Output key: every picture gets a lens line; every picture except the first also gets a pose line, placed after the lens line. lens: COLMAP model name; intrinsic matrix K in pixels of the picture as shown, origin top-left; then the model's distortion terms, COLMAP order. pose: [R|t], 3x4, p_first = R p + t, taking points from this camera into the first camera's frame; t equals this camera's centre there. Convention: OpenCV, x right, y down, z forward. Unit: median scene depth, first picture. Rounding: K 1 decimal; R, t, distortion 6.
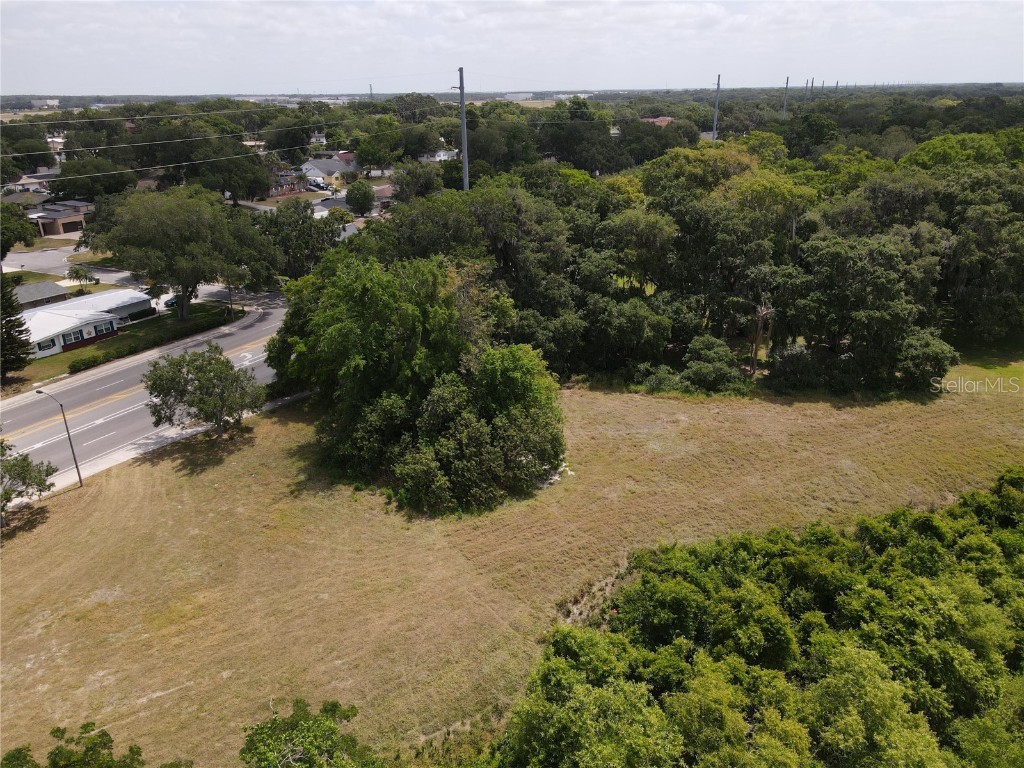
lens RADIAL K [[756.6, 0, 506.6], [0, 756.6, 380.5], [0, 0, 1]] dist [0.001623, 0.020298]
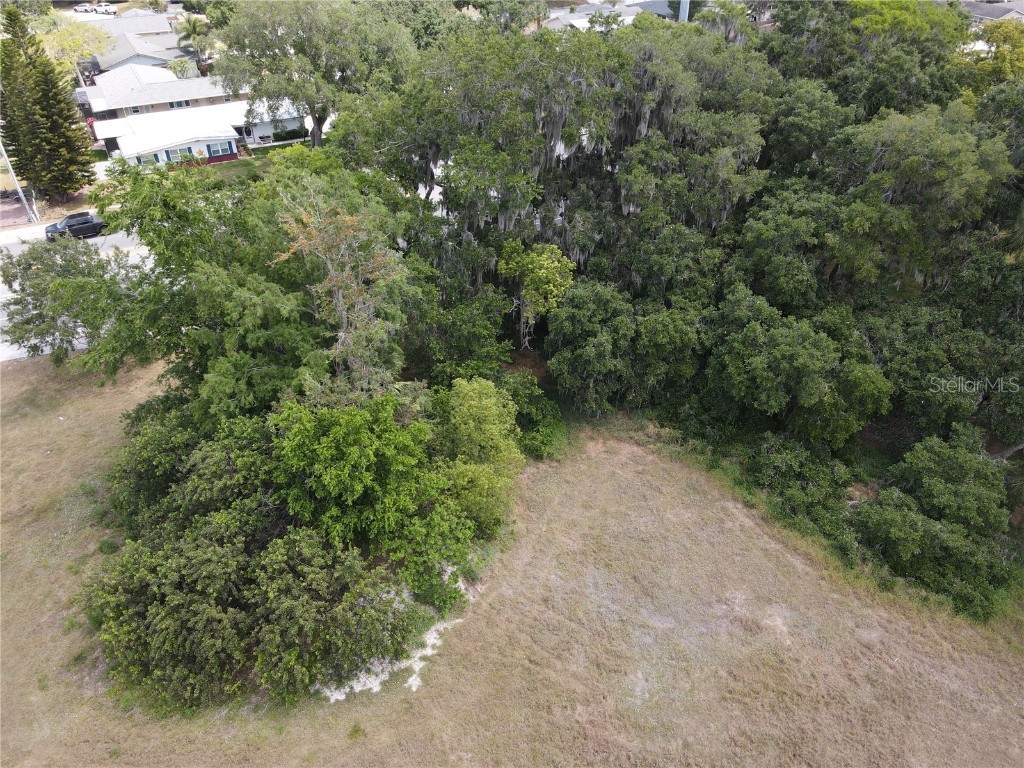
lens RADIAL K [[756.6, 0, 511.8], [0, 756.6, 375.1], [0, 0, 1]] dist [0.001623, 0.020298]
pose [[0.834281, 0.319668, -0.449207, 0.219479], [-0.196597, 0.933683, 0.299309, -0.168264], [0.515096, -0.161395, 0.841800, 0.473451]]
